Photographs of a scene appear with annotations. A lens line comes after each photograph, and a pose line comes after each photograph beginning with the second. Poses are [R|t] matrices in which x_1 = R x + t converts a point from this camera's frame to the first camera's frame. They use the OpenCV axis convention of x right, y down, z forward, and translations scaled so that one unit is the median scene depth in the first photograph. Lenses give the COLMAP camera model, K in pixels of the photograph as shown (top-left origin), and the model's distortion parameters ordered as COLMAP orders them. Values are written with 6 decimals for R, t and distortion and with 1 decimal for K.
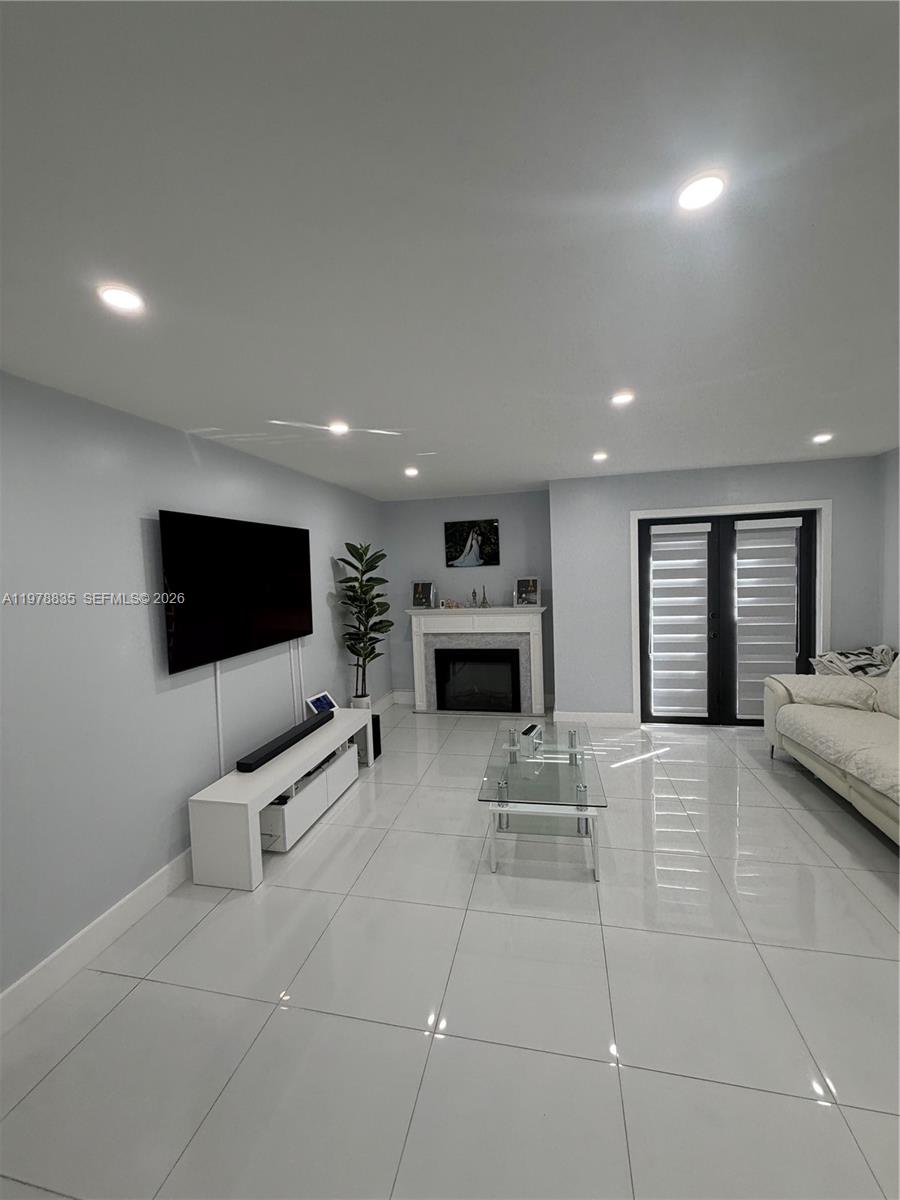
lens RADIAL K [[482.2, 0, 450.0], [0, 482.2, 600.0], [0, 0, 1]] dist [-0.003451, -0.000362]
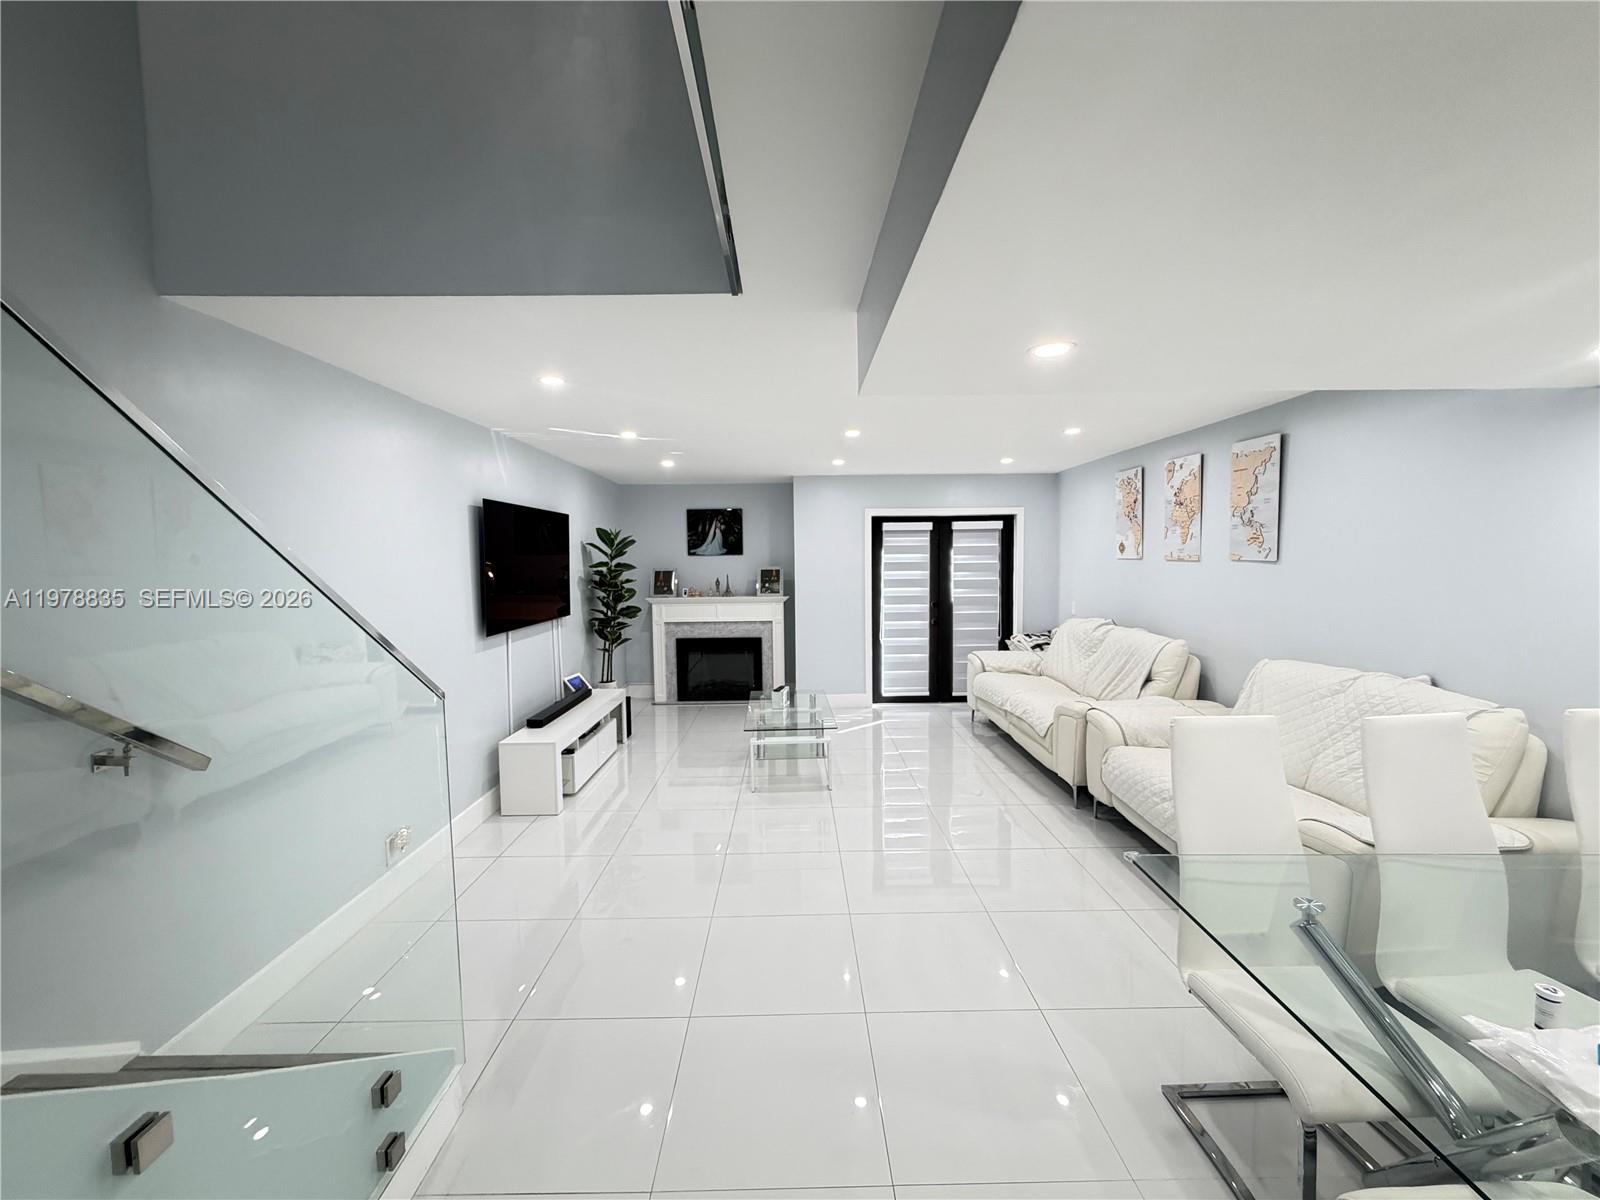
lens RADIAL K [[642.9, 0, 800.0], [0, 642.9, 600.0], [0, 0, 1]] dist [-0.003451, -0.000362]
pose [[0.972756, 0.012811, 0.231477, -0.108378], [-0.011350, 0.999906, -0.007643, 0.037024], [-0.231553, 0.004807, 0.972810, -0.394772]]
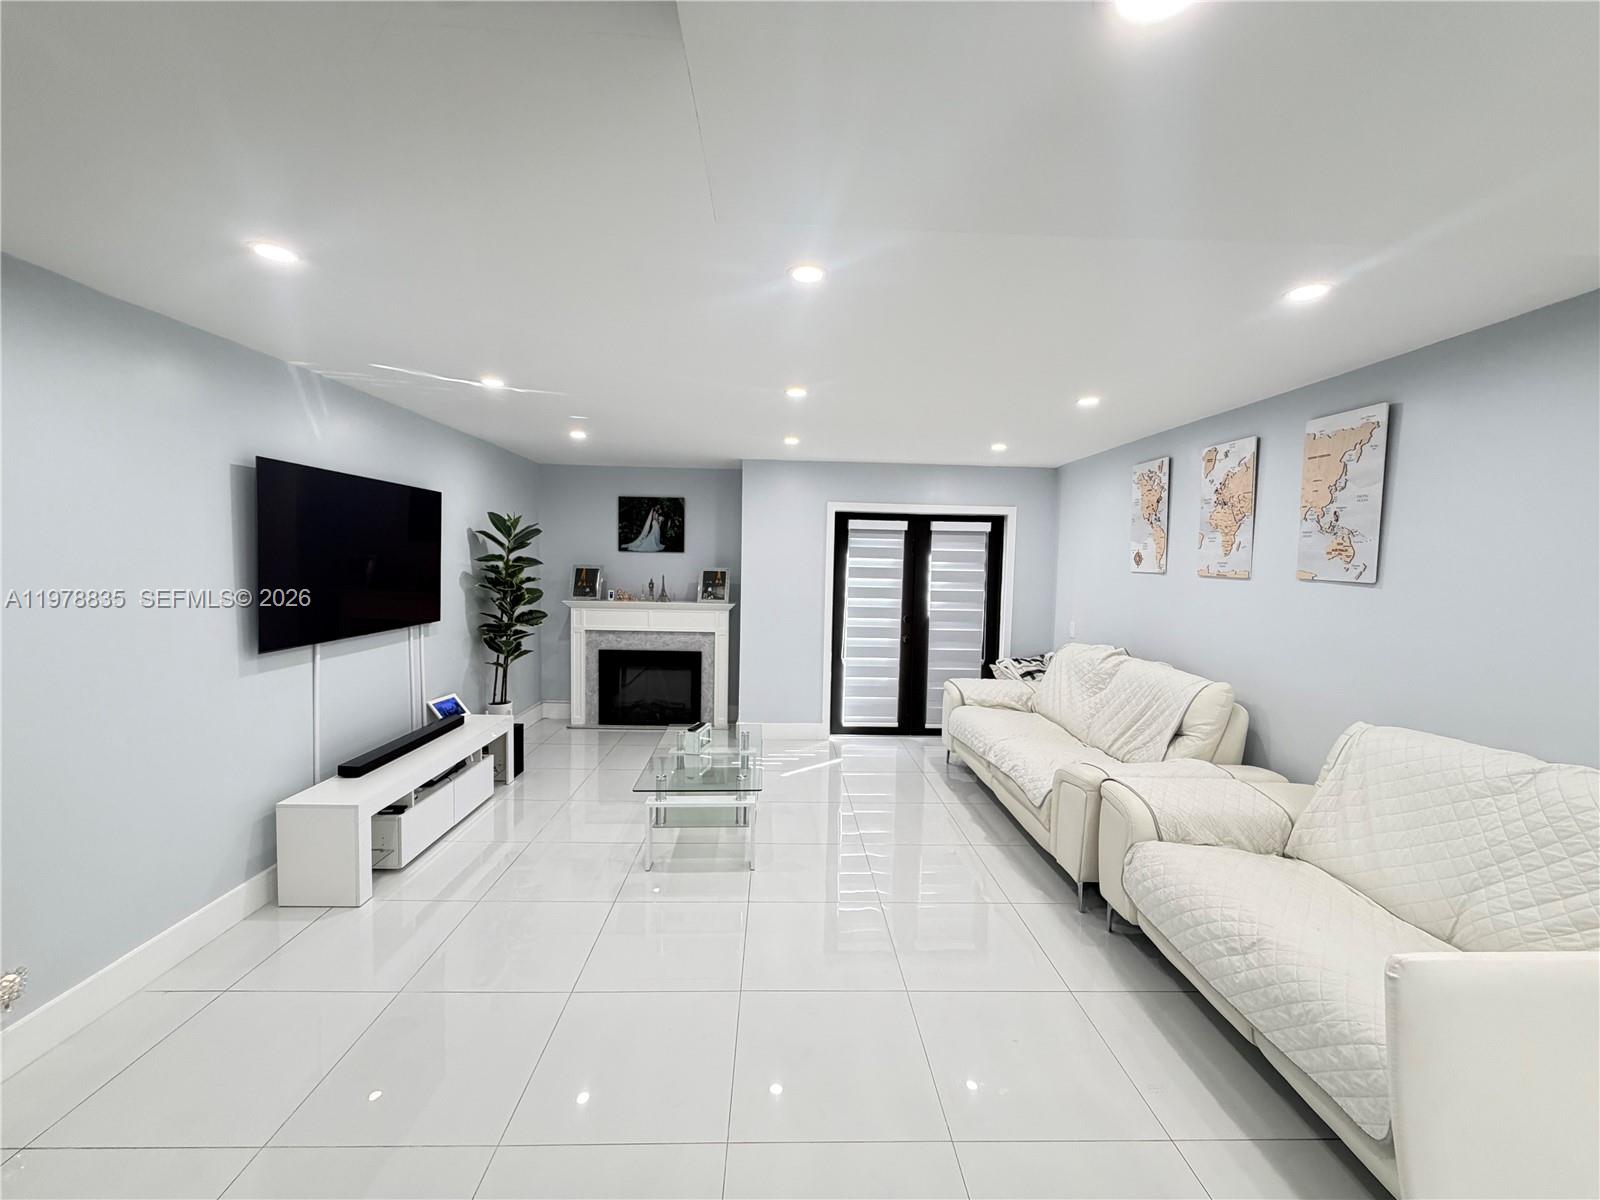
lens RADIAL K [[642.9, 0, 800.0], [0, 642.9, 600.0], [0, 0, 1]] dist [-0.003451, -0.000362]
pose [[0.965930, 0.044532, 0.254945, 0.019283], [-0.042937, 0.999008, -0.011821, 0.018873], [-0.255218, 0.000472, 0.966883, -0.171087]]
